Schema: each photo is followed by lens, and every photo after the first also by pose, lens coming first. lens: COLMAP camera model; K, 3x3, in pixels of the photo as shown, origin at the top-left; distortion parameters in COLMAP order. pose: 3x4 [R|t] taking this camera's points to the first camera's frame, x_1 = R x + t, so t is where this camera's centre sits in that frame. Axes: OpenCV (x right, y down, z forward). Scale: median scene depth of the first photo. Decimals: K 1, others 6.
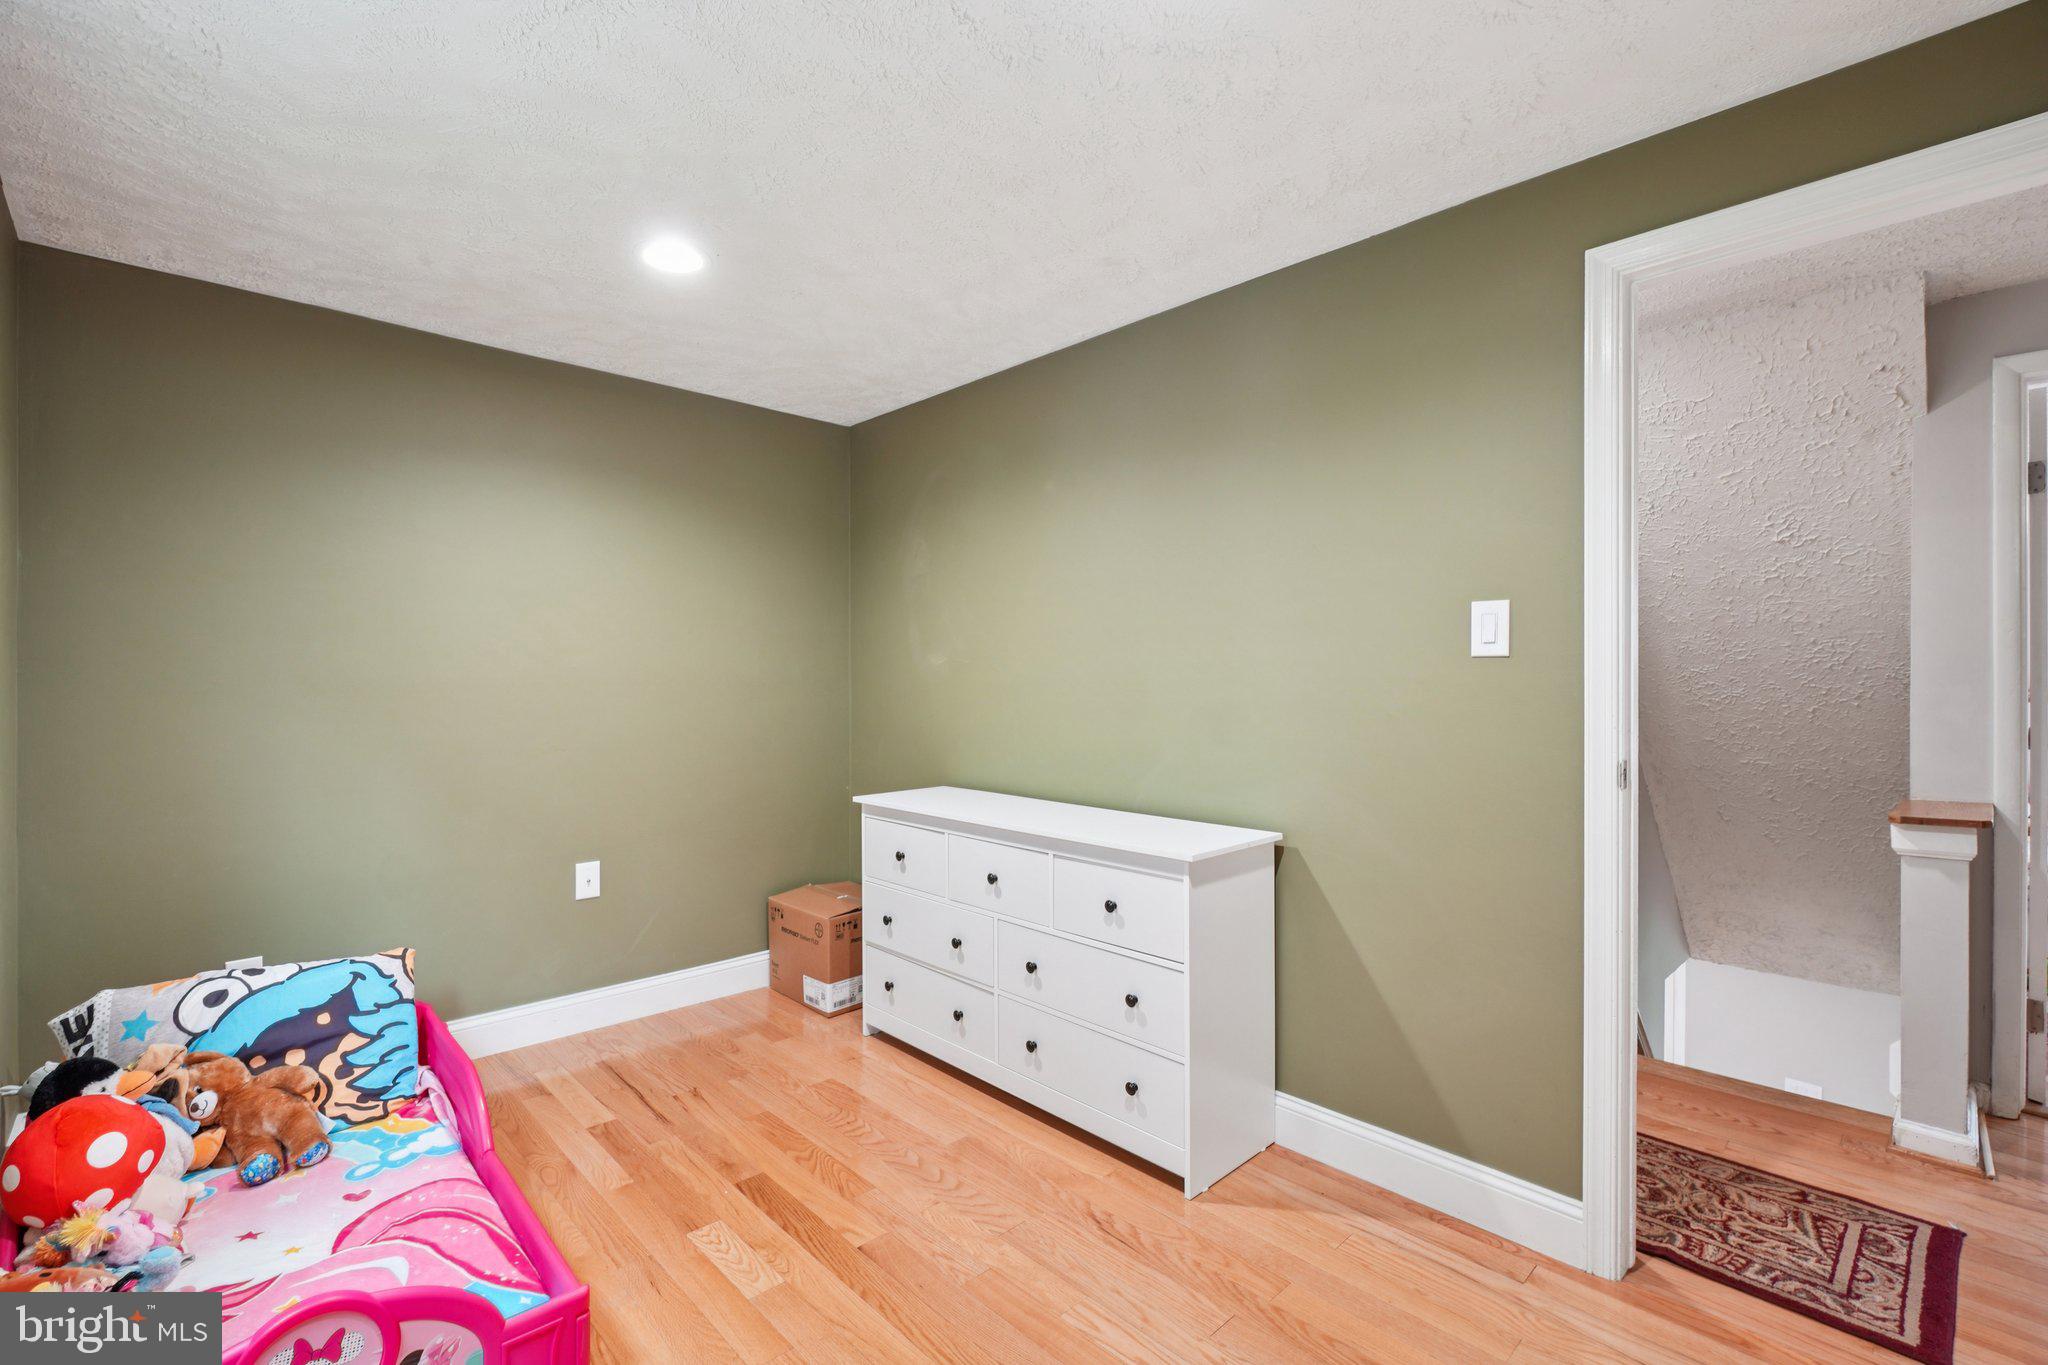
lens RADIAL K [[910.0, 0, 1016.1], [0, 910.0, 676.9], [0, 0, 1]] dist [0.000697, -0.000054]
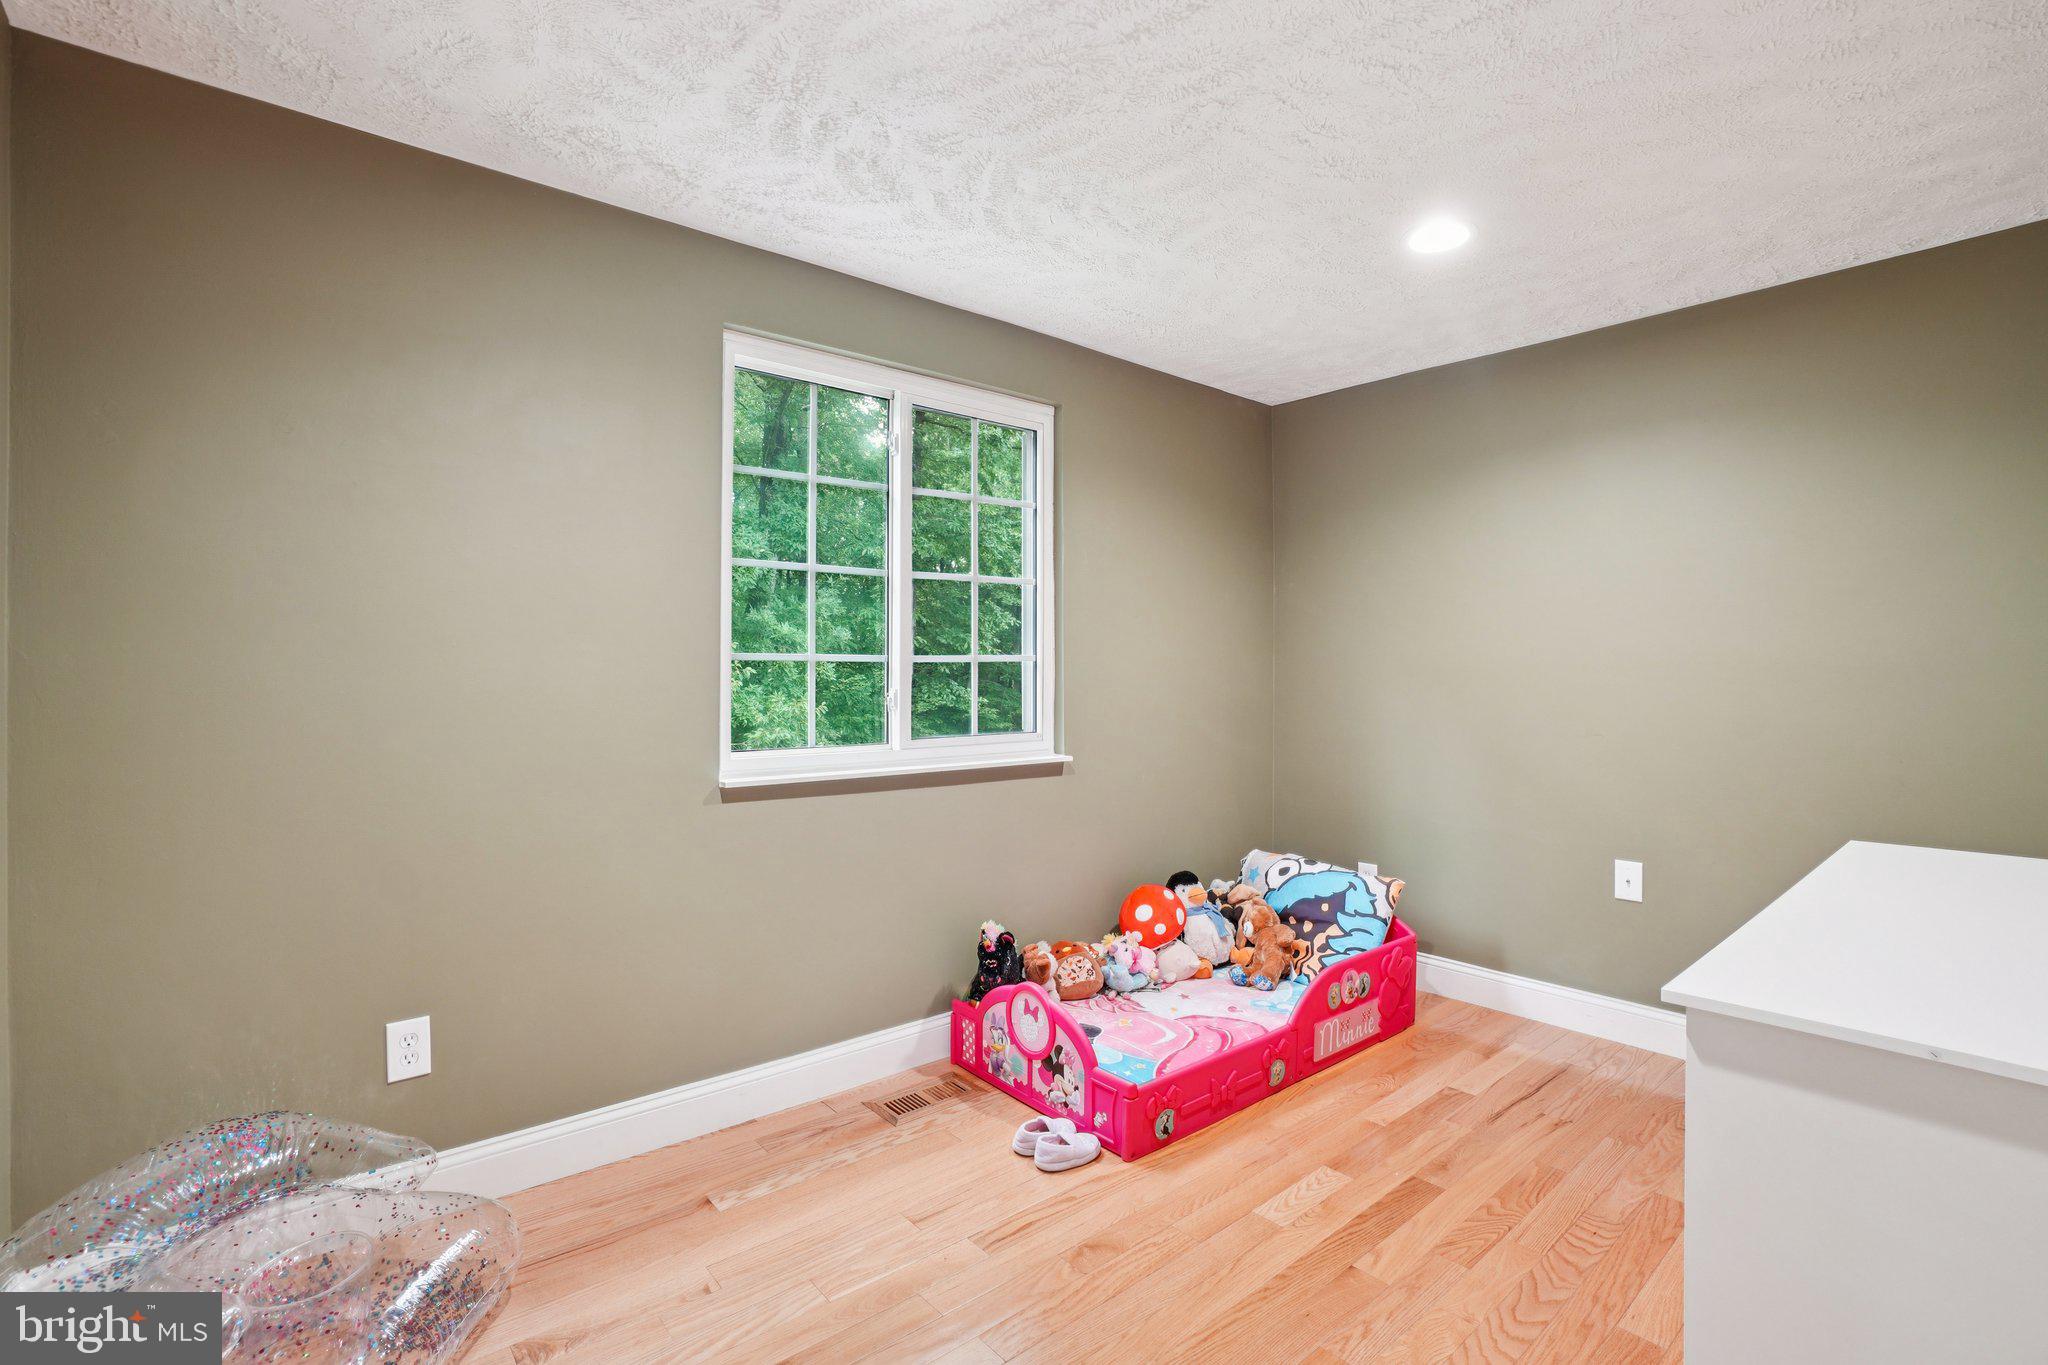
lens RADIAL K [[932.4, 0, 1020.5], [0, 932.4, 664.1], [0, 0, 1]] dist [-0.001297, -0.000175]
pose [[-0.033879, -0.005224, -0.999412, 0.676870], [0.005333, 0.999971, -0.005407, 0.011123], [0.999412, -0.005513, -0.033850, 0.590969]]
